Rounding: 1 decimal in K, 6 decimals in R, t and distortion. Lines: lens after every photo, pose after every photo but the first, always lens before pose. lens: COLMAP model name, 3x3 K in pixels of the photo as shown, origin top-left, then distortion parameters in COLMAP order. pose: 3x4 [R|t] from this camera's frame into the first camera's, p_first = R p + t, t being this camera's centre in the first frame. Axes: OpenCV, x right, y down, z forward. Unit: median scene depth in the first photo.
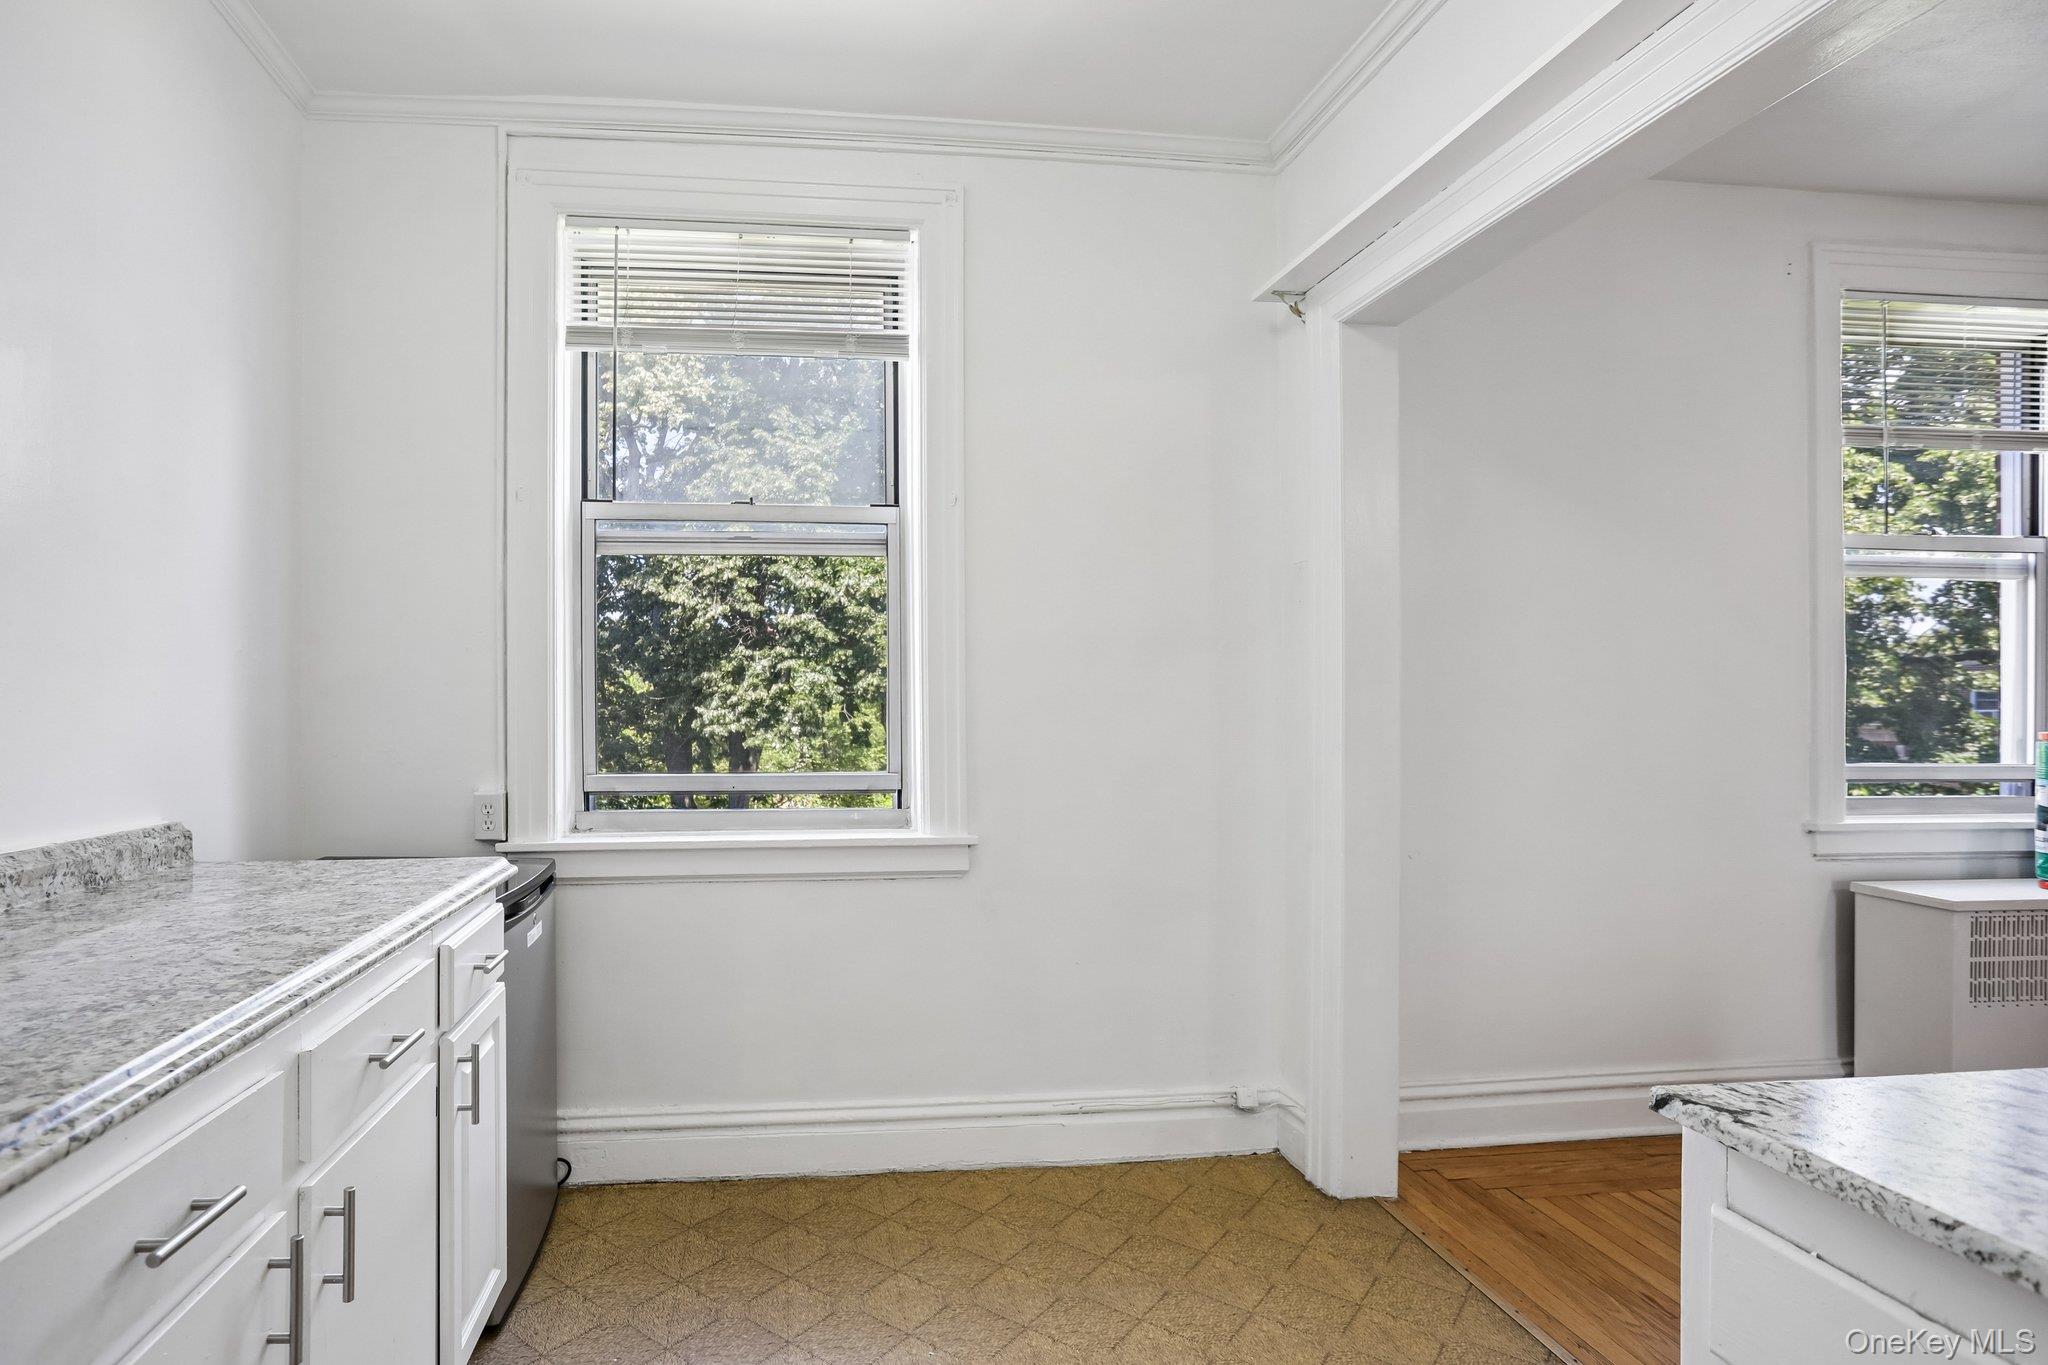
lens RADIAL K [[1080.4, 0, 868.0], [0, 1080.4, 723.3], [0, 0, 1]] dist [-0.087724, 0.081613]
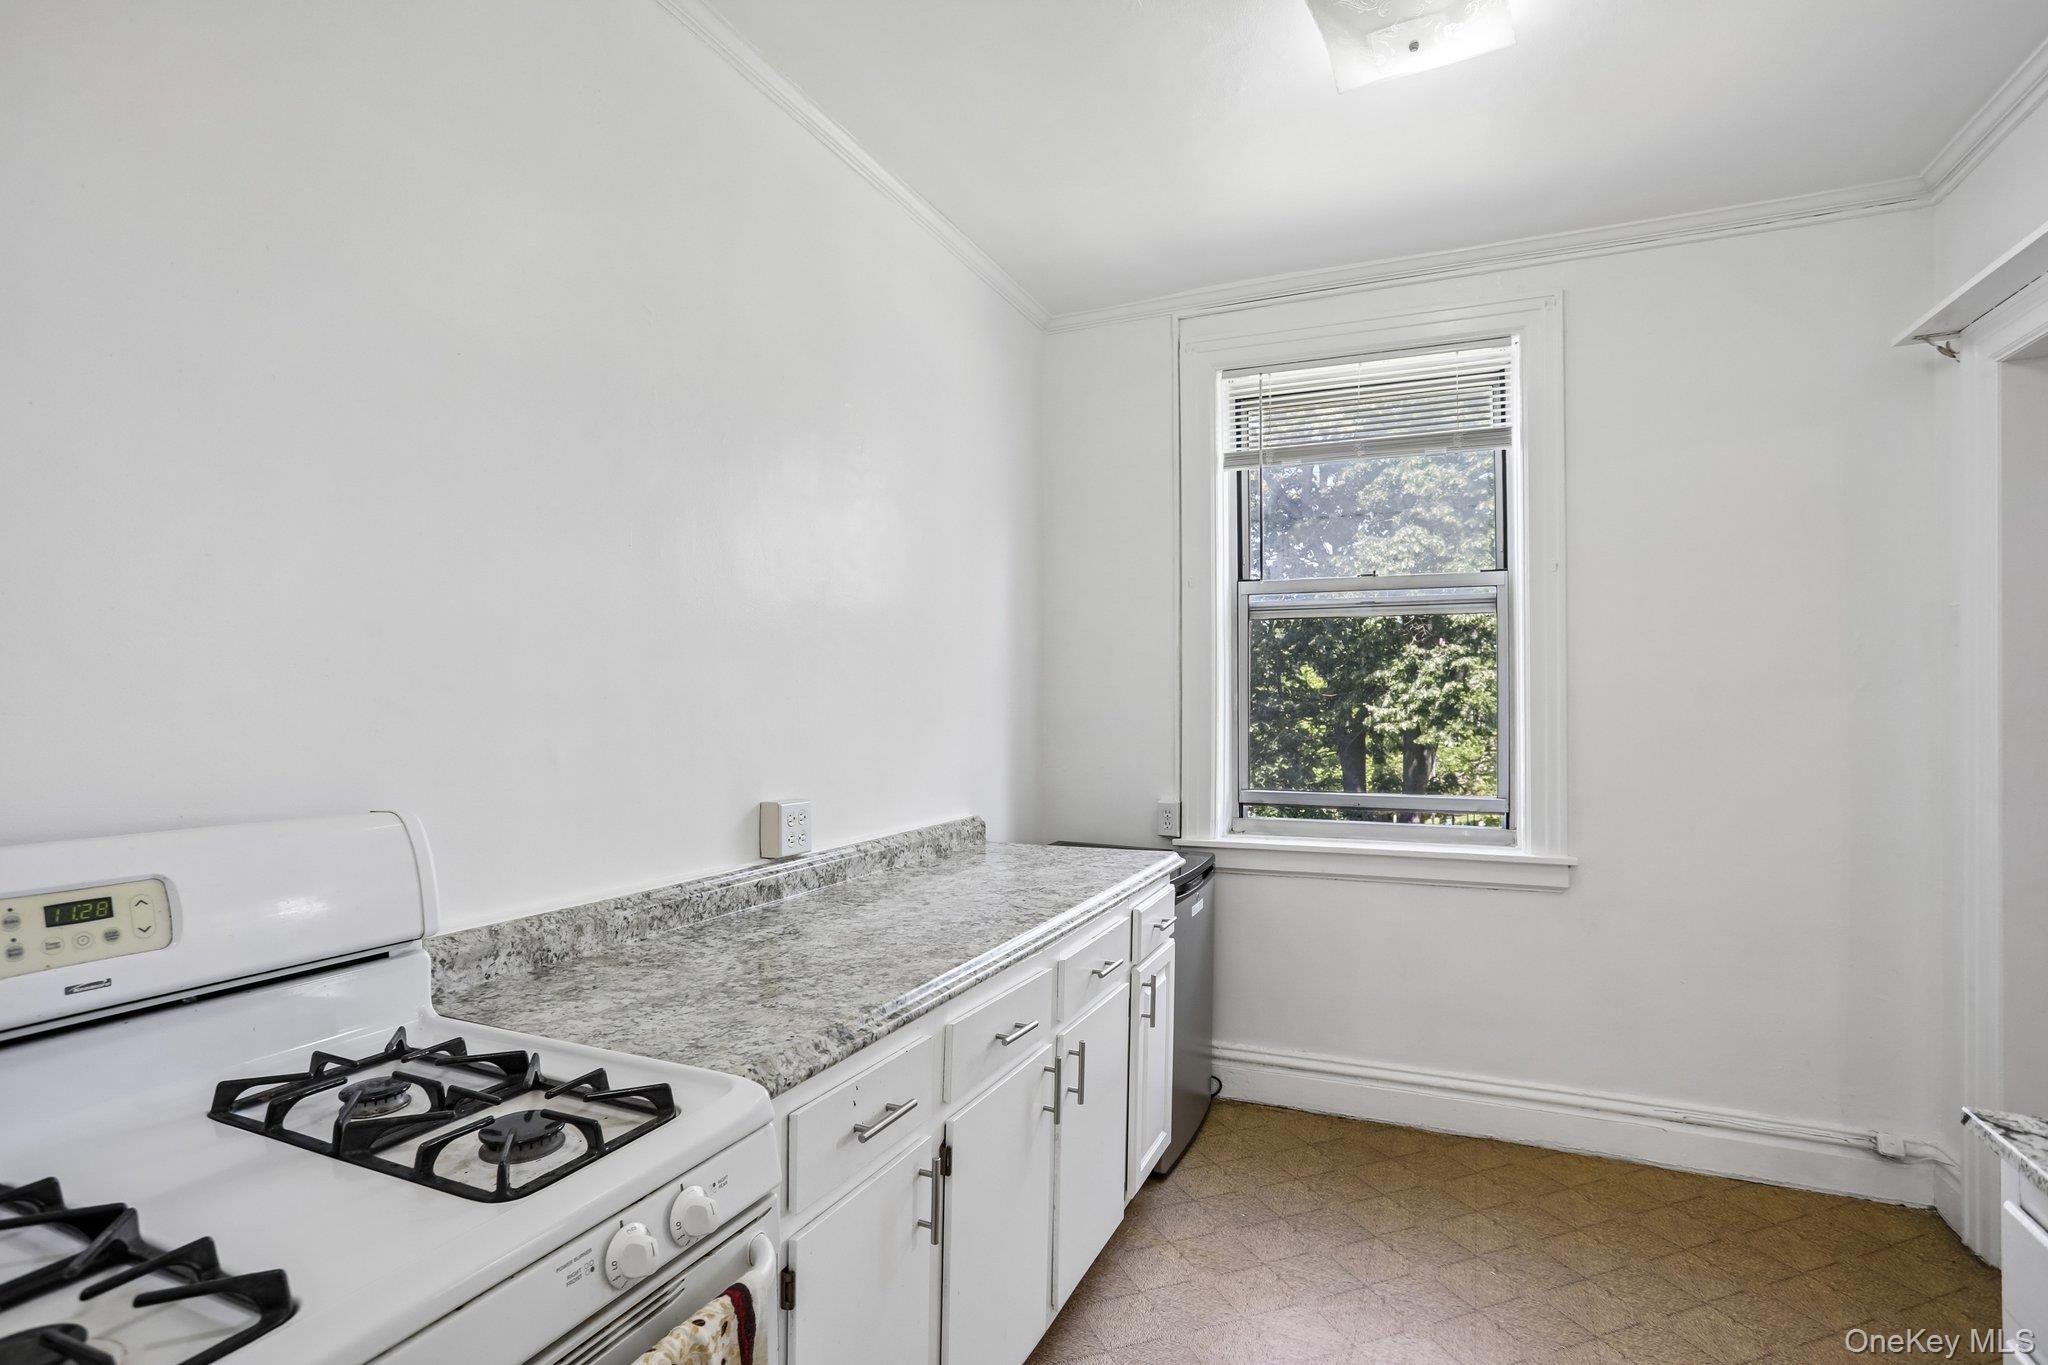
lens RADIAL K [[1005.8, 0, 984.6], [0, 1005.8, 701.7], [0, 0, 1]] dist [-0.060089, 0.031940]
pose [[0.862872, 0.001563, -0.505419, 0.090513], [-0.007944, 0.999914, -0.010469, -0.046596], [0.505359, 0.013049, 0.862810, -0.226997]]
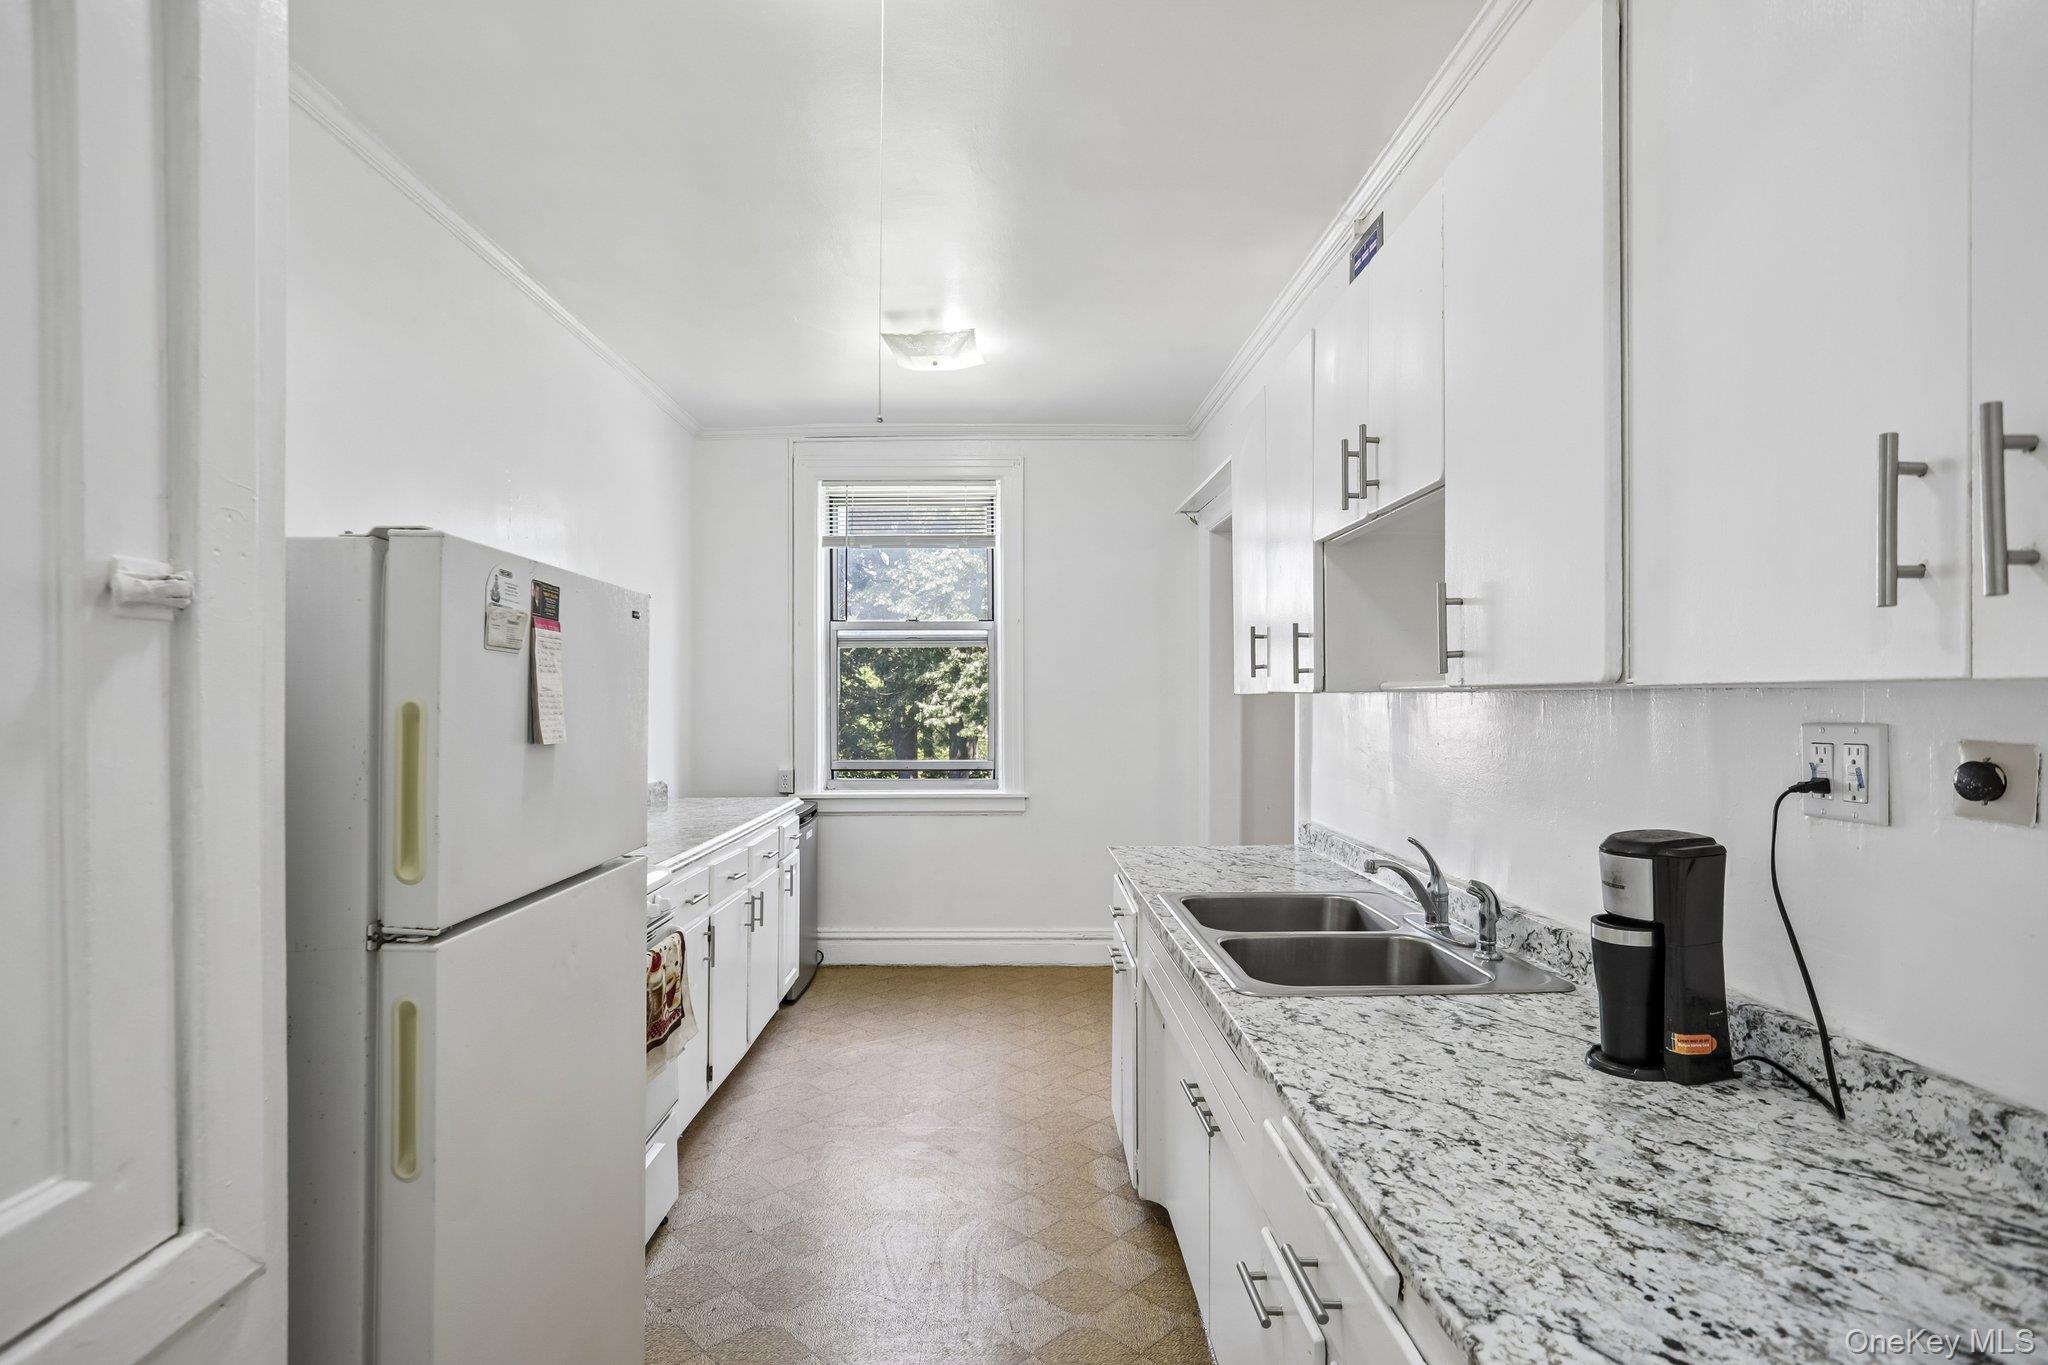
lens RADIAL K [[1005.8, 0, 984.6], [0, 1005.8, 701.7], [0, 0, 1]] dist [-0.060089, 0.031940]
pose [[0.995083, -0.000648, -0.099043, 0.205201], [-0.000384, 0.999946, -0.010401, -0.043006], [0.099044, 0.010388, 0.995029, -0.836310]]
